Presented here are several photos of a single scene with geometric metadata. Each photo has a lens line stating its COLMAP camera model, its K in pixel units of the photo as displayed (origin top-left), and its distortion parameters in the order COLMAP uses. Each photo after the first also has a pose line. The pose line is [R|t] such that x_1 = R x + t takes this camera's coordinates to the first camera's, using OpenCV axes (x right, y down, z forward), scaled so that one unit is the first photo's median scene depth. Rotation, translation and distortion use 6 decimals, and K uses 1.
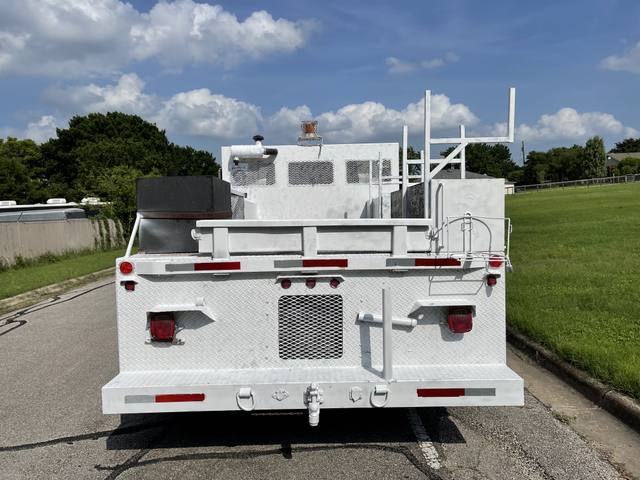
lens RADIAL K [[480.4, 0, 320.0], [0, 480.4, 240.0], [0, 0, 1]] dist [0.086154, -0.105668]
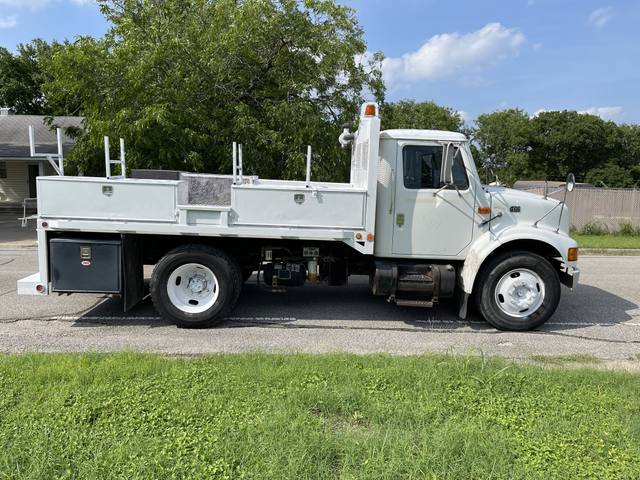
lens RADIAL K [[477.5, 0, 320.0], [0, 477.5, 240.0], [0, 0, 1]] dist [0.104025, -0.142107]
pose [[0.018400, 0.168178, -0.985585, 0.997142], [-0.083727, 0.982549, 0.166097, -0.128921], [0.996319, 0.079464, 0.032160, 0.910210]]
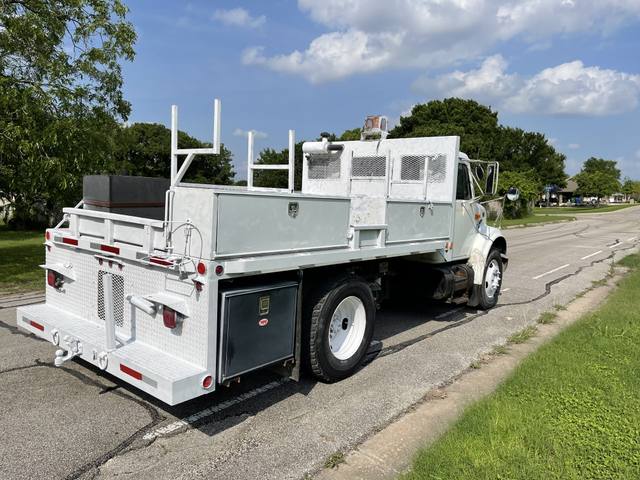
lens RADIAL K [[477.5, 0, 320.0], [0, 477.5, 240.0], [0, 0, 1]] dist [0.104025, -0.142107]
pose [[0.770992, 0.116935, -0.626017, 0.547643], [-0.094044, 0.993126, 0.069685, -0.051584], [0.629863, 0.005147, 0.776689, 0.165850]]
